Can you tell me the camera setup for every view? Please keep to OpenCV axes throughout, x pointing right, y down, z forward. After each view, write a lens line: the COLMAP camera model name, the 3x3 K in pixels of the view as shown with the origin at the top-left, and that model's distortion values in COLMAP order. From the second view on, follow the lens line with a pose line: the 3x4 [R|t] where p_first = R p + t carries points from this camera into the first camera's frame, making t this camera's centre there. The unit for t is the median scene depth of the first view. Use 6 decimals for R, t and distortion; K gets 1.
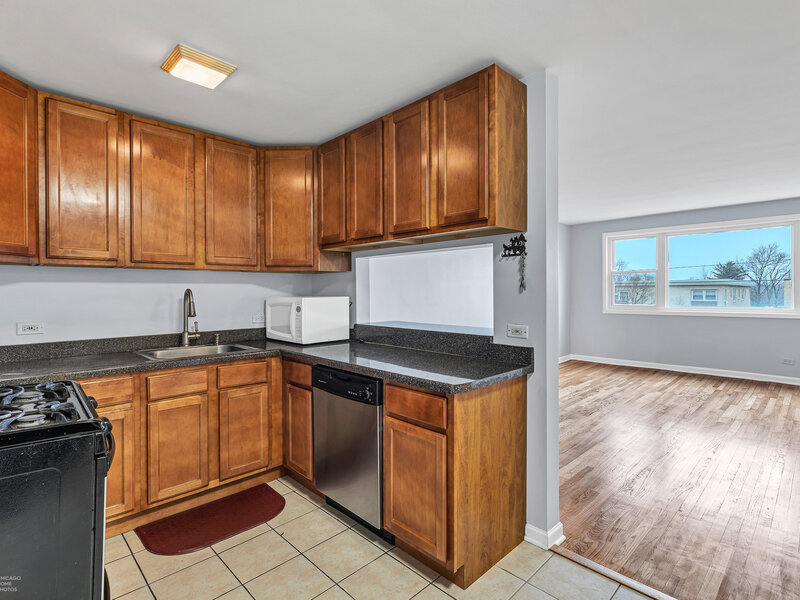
lens RADIAL K [[403.3, 0, 409.5], [0, 403.3, 295.0], [0, 0, 1]] dist [0.000507, -0.000073]
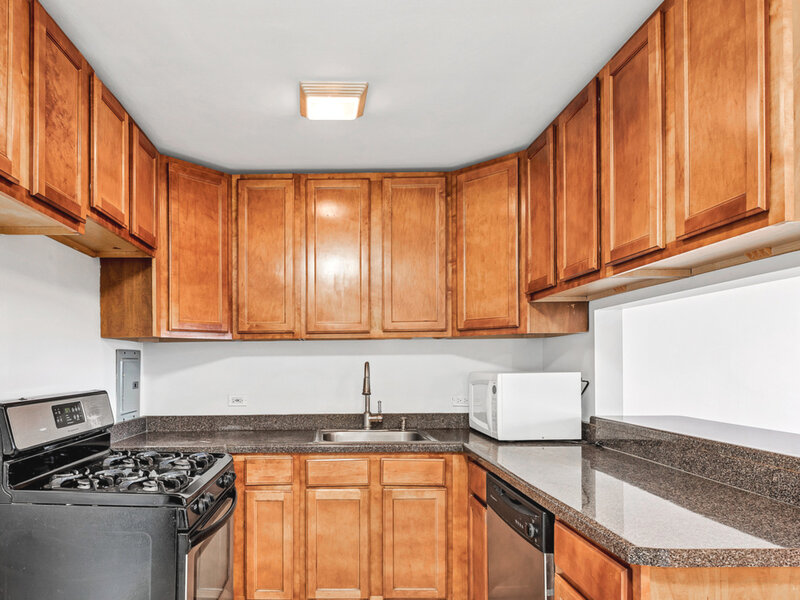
lens RADIAL K [[538.9, 0, 330.6], [0, 538.9, 365.6], [0, 0, 1]] dist [-0.001650, -0.001963]
pose [[0.707882, -0.000651, -0.706331, 0.213646], [-0.001078, 0.999997, -0.002002, -0.005128], [0.706330, 0.002178, 0.707879, 0.157488]]
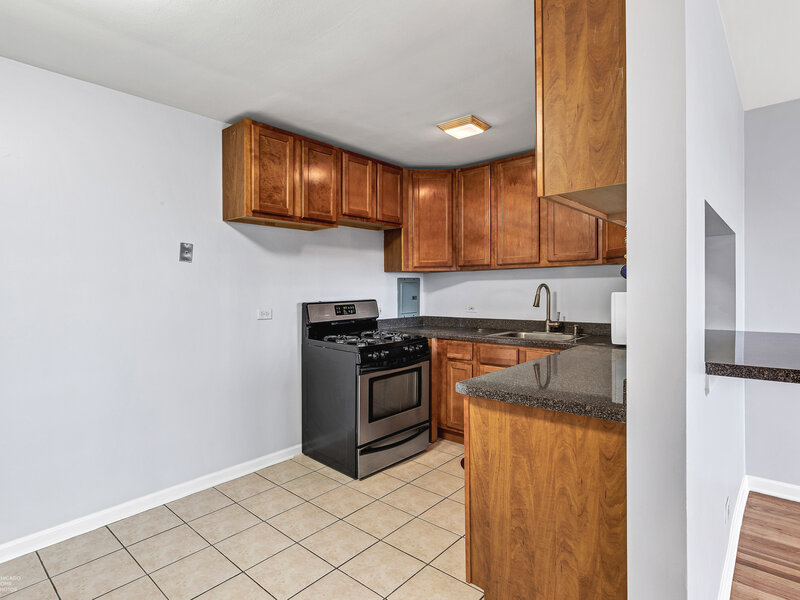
lens RADIAL K [[436.9, 0, 397.7], [0, 436.9, 288.1], [0, 0, 1]] dist [0.000363, -0.000066]
pose [[0.066992, 0.001403, -0.997753, 0.770499], [0.000197, 0.999999, 0.001419, -0.003978], [0.997754, -0.000292, 0.066991, 0.527431]]
